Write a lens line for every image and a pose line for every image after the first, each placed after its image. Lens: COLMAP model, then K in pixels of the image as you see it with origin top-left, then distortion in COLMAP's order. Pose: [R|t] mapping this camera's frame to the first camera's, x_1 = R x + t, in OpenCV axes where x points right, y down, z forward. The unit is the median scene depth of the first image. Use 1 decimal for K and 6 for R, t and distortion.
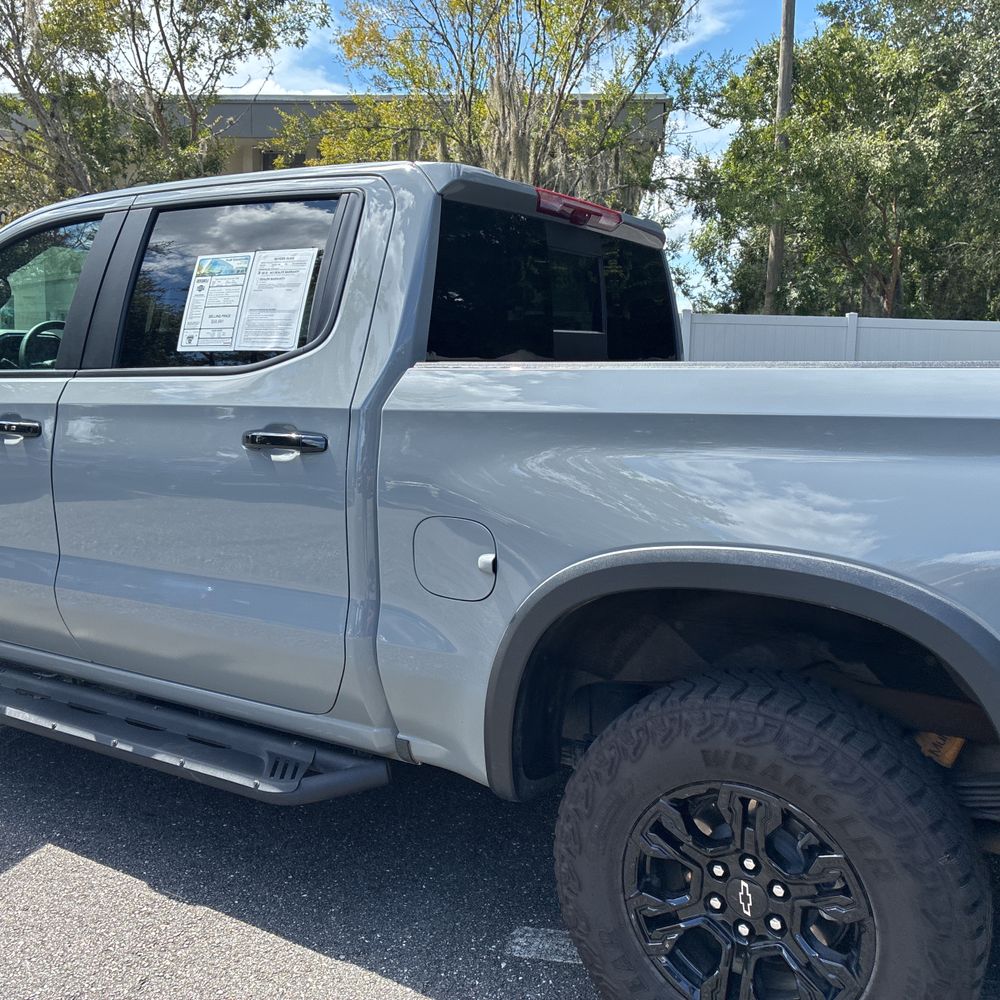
lens RADIAL K [[996.6, 0, 481.2], [0, 996.6, 501.6], [0, 0, 1]] dist [0.039024, 0.006436]
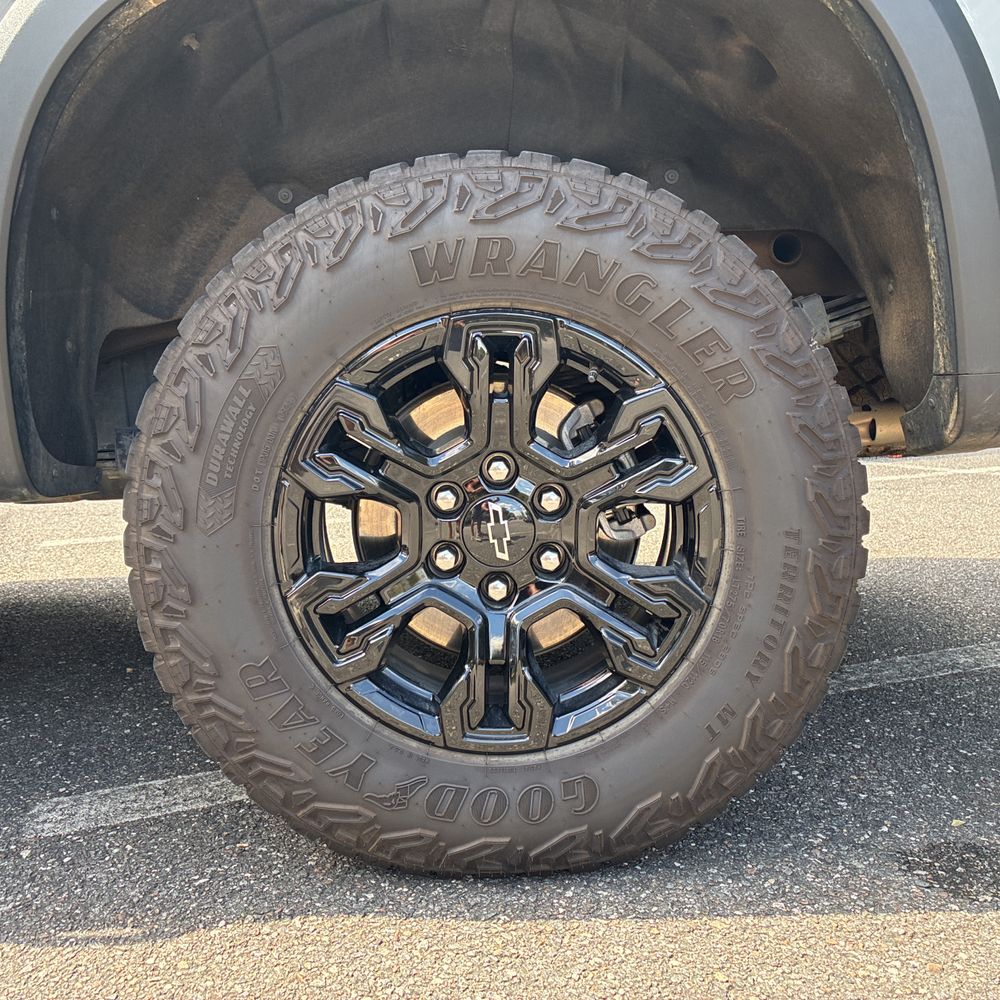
lens RADIAL K [[987.9, 0, 498.3], [0, 987.9, 497.1], [0, 0, 1]] dist [0.057329, -0.047641]
pose [[0.840546, -0.103754, 0.531712, -0.034278], [0.112929, 0.993485, 0.015339, 0.359134], [-0.529839, 0.047153, 0.846786, 0.510898]]
